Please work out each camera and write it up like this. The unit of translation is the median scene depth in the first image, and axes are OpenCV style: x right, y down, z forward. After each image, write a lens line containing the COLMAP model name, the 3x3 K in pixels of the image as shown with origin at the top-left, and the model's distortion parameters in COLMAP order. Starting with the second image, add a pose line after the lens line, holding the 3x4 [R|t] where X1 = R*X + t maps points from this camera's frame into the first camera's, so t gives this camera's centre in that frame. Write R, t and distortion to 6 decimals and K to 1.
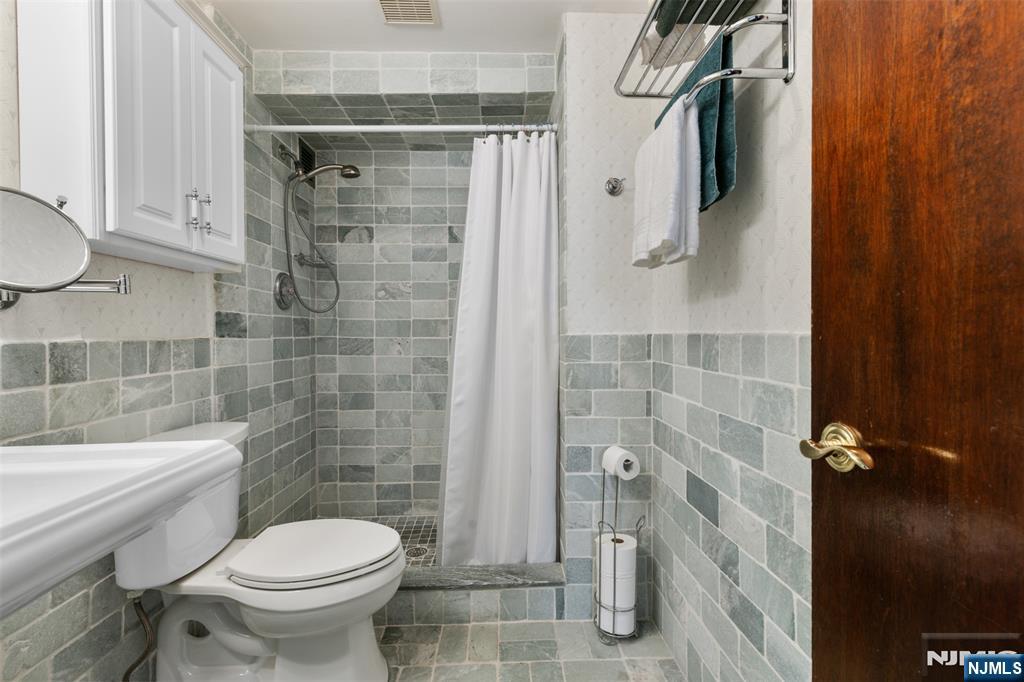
lens RADIAL K [[460.9, 0, 512.0], [0, 460.9, 336.2], [0, 0, 1]] dist [0.004578, -0.000296]
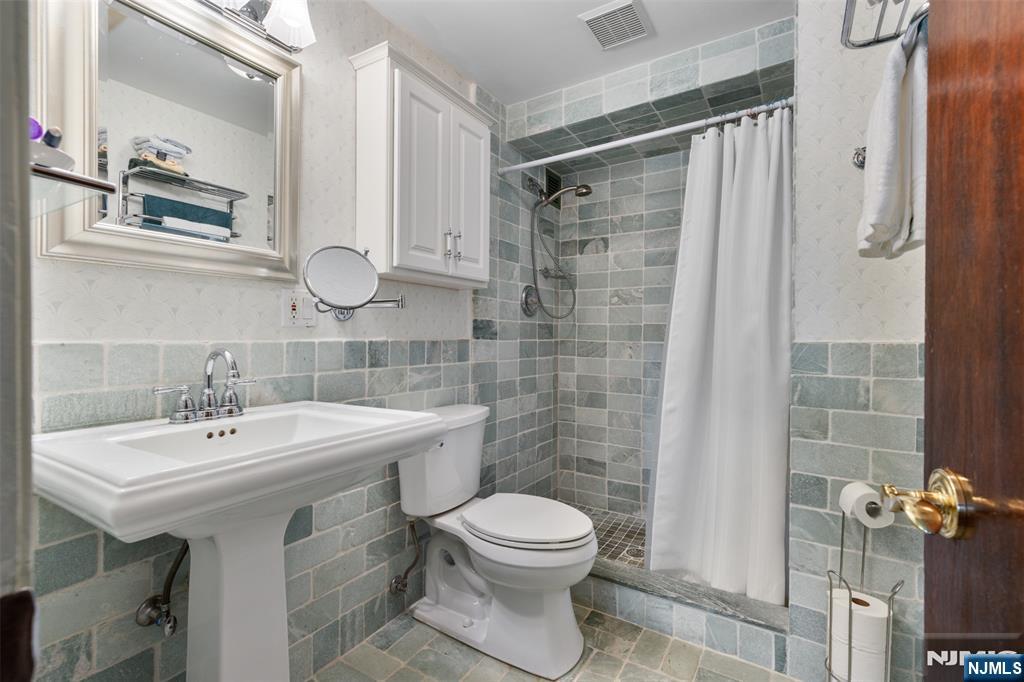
lens RADIAL K [[460.9, 0, 512.0], [0, 460.9, 336.2], [0, 0, 1]] dist [0.004578, -0.000296]
pose [[0.825936, 0.011114, -0.563655, 0.168792], [-0.016078, 0.999863, -0.003844, -0.001926], [0.563535, 0.012238, 0.826001, -0.002027]]
